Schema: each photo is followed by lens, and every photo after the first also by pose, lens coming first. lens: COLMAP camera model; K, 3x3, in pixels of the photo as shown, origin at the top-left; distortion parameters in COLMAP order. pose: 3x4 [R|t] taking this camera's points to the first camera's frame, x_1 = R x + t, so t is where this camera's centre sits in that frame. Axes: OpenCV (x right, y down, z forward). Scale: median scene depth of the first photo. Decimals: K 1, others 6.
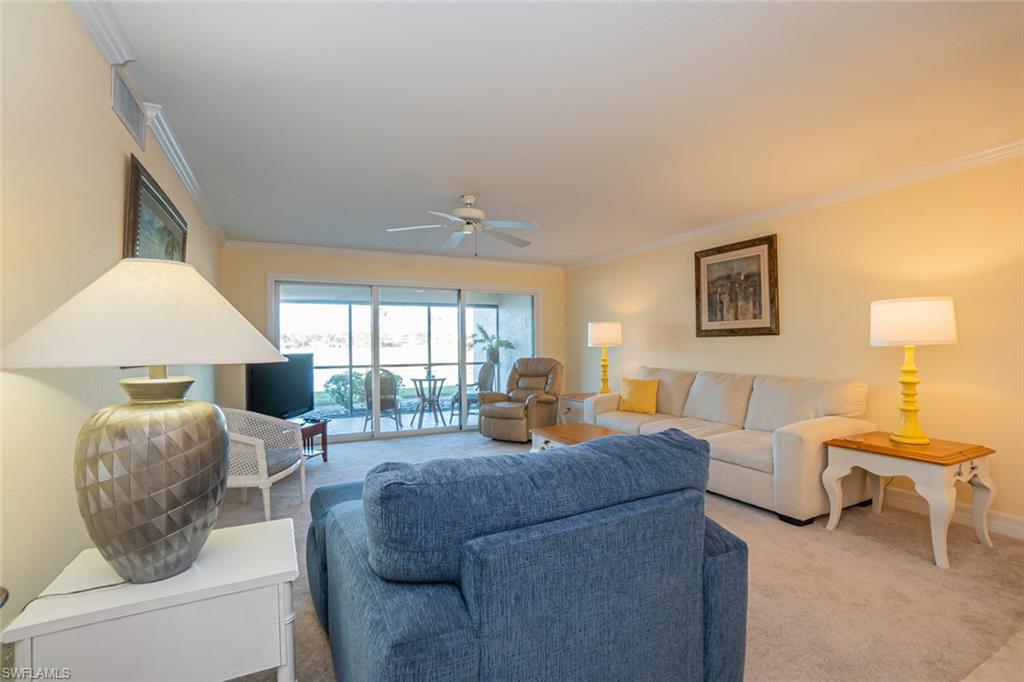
lens RADIAL K [[453.5, 0, 505.0], [0, 453.5, 342.4], [0, 0, 1]] dist [-0.065571, 0.024519]
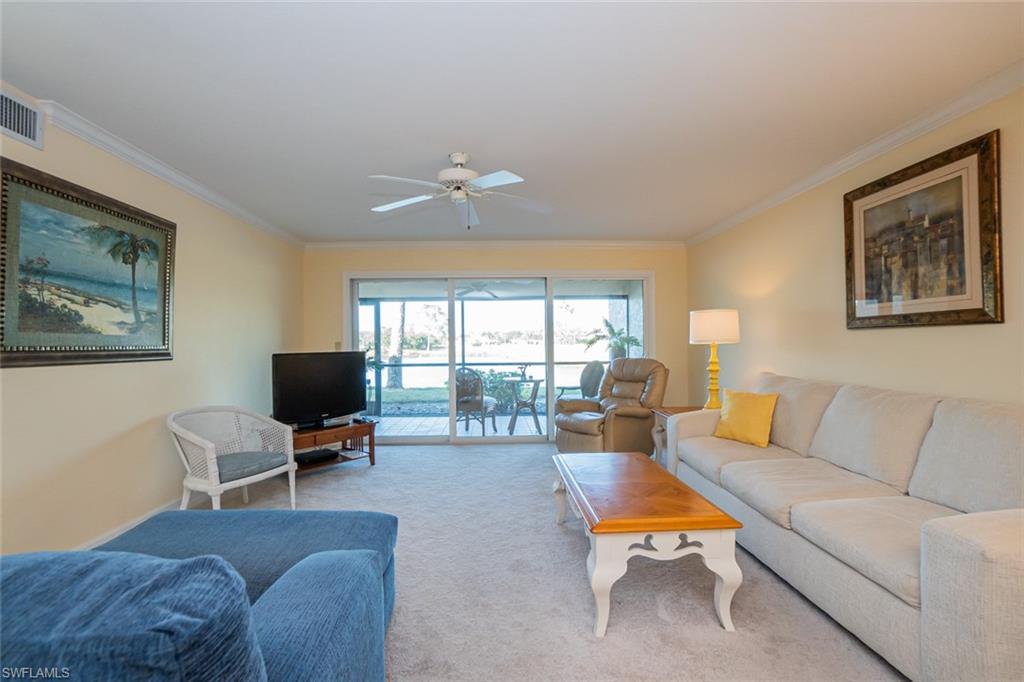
lens RADIAL K [[453.5, 0, 505.0], [0, 453.5, 342.4], [0, 0, 1]] dist [-0.065571, 0.024519]
pose [[0.909633, -0.000909, -0.415412, 0.261486], [0.004105, 0.999968, 0.006802, 0.000309], [0.415393, -0.007893, 0.909608, 0.258085]]
